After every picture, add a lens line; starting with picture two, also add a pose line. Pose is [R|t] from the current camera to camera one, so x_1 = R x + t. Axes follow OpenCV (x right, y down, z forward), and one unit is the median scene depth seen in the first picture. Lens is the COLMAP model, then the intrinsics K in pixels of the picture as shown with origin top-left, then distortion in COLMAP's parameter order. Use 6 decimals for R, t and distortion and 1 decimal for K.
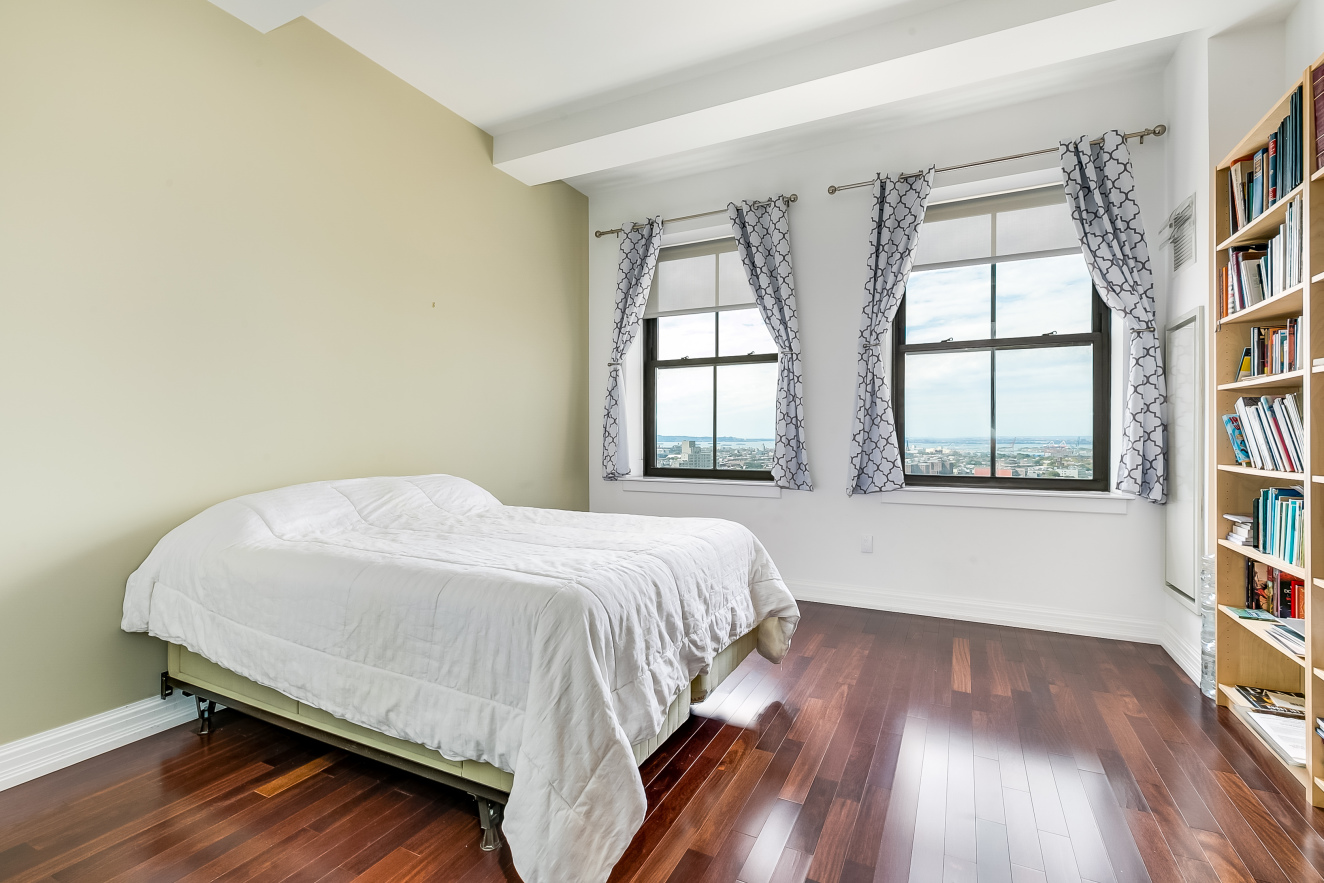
lens RADIAL K [[592.1, 0, 671.0], [0, 592.1, 436.1], [0, 0, 1]] dist [0.002701, 0.000028]
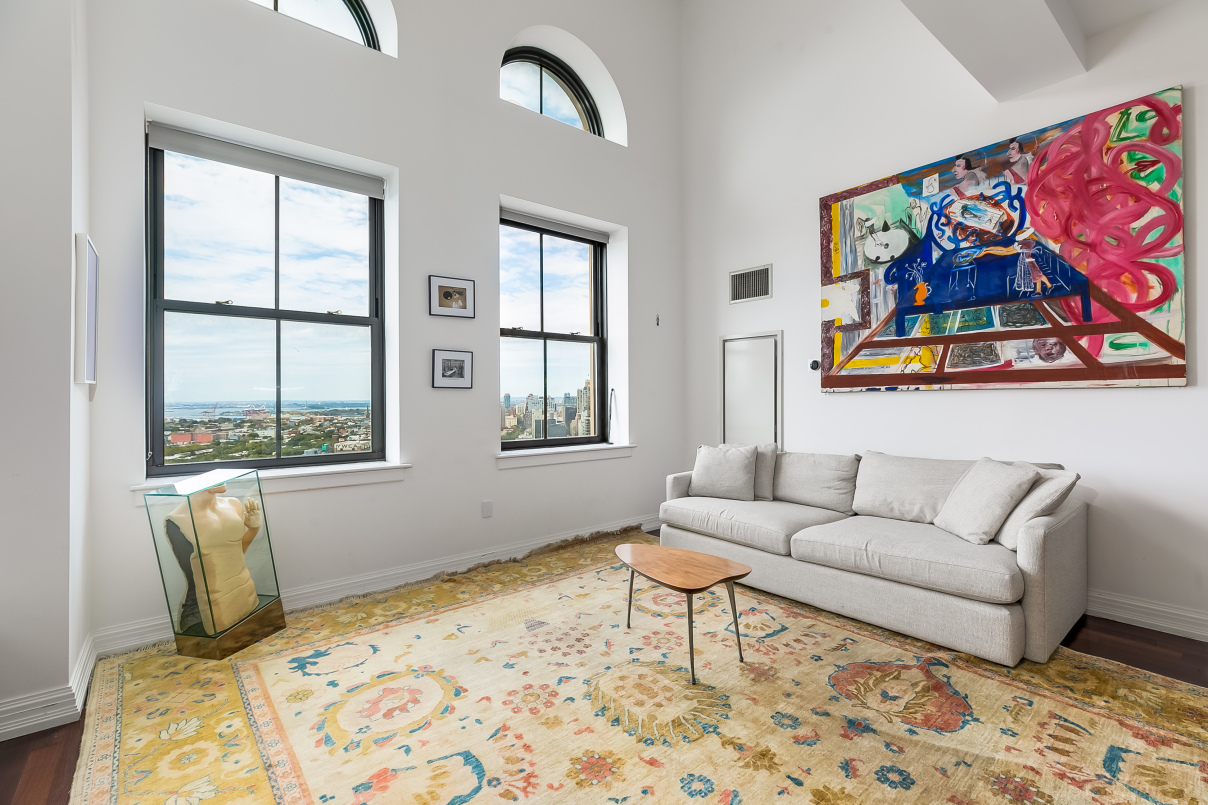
lens RADIAL K [[540.2, 0, 611.9], [0, 540.2, 398.2], [0, 0, 1]] dist [0.002701, 0.000028]
pose [[0.400767, -0.002379, 0.916177, -0.408443], [0.006230, 0.999981, -0.000128, -0.007714], [-0.916159, 0.005759, 0.400774, 0.270600]]
